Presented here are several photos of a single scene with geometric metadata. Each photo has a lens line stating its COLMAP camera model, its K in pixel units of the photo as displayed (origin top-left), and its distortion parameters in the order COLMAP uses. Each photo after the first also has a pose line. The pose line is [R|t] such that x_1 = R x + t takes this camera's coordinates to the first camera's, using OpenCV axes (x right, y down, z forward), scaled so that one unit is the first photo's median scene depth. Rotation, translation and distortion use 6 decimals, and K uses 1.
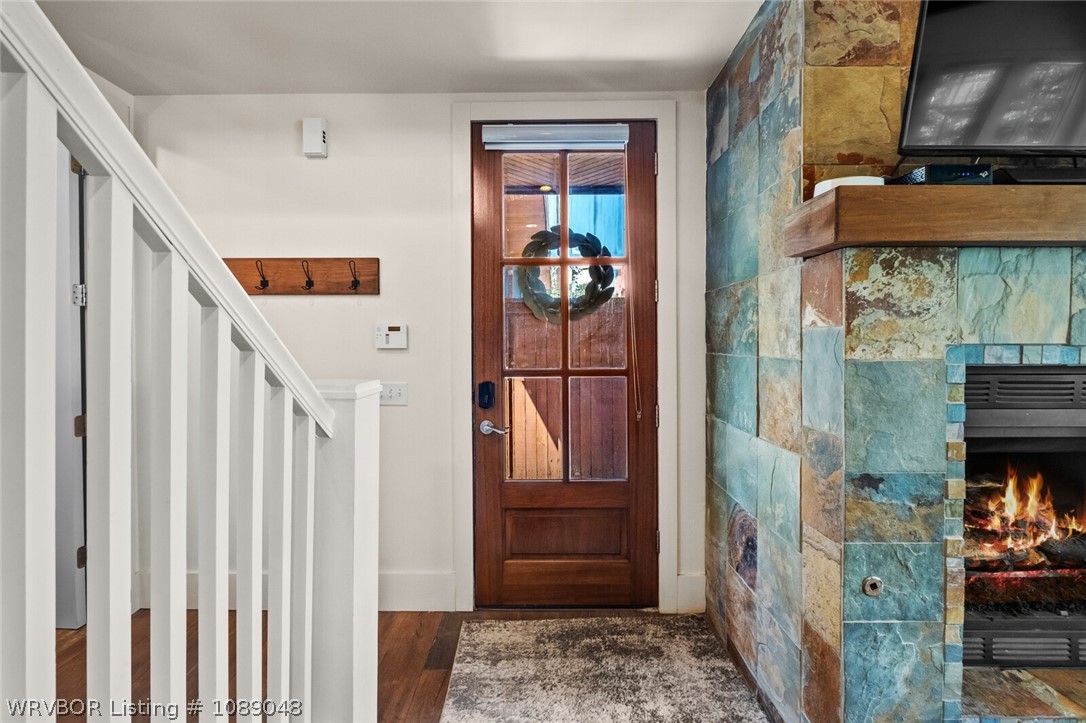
lens RADIAL K [[489.2, 0, 544.8], [0, 489.2, 340.4], [0, 0, 1]] dist [0.002635, 0.000077]
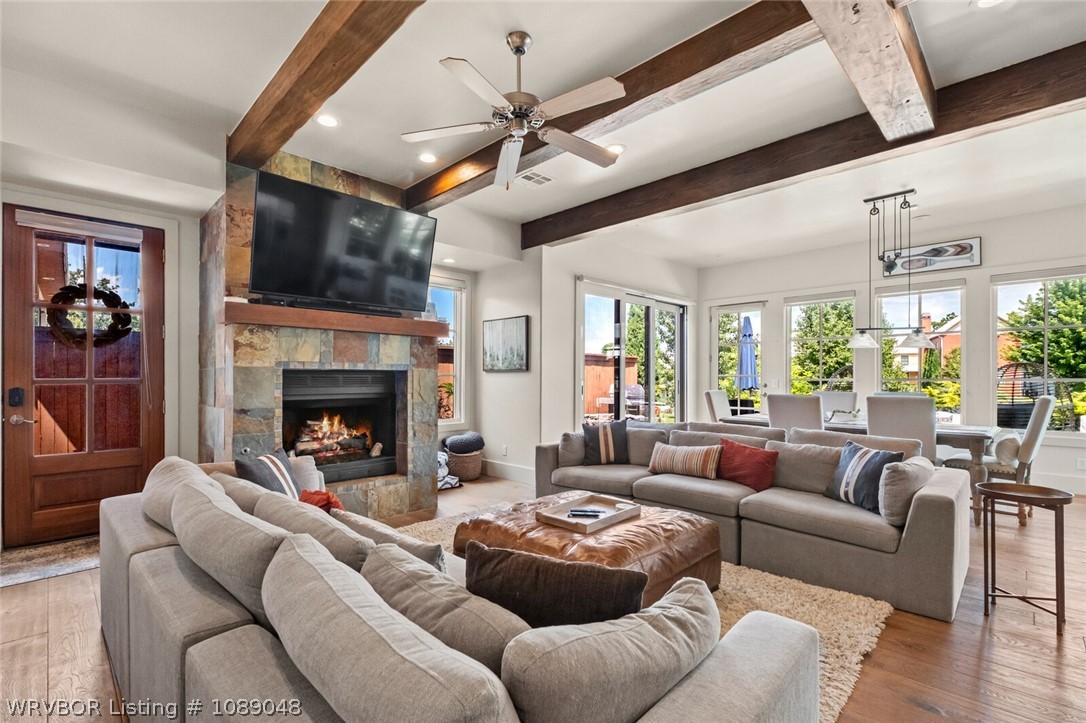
lens RADIAL K [[488.3, 0, 539.2], [0, 488.3, 375.6], [0, 0, 1]] dist [0.003660, -0.006800]
pose [[0.707881, 0.005084, 0.706314, -0.054785], [-0.001211, 0.999981, -0.005984, 0.074847], [-0.706331, 0.003380, 0.707874, -1.431159]]
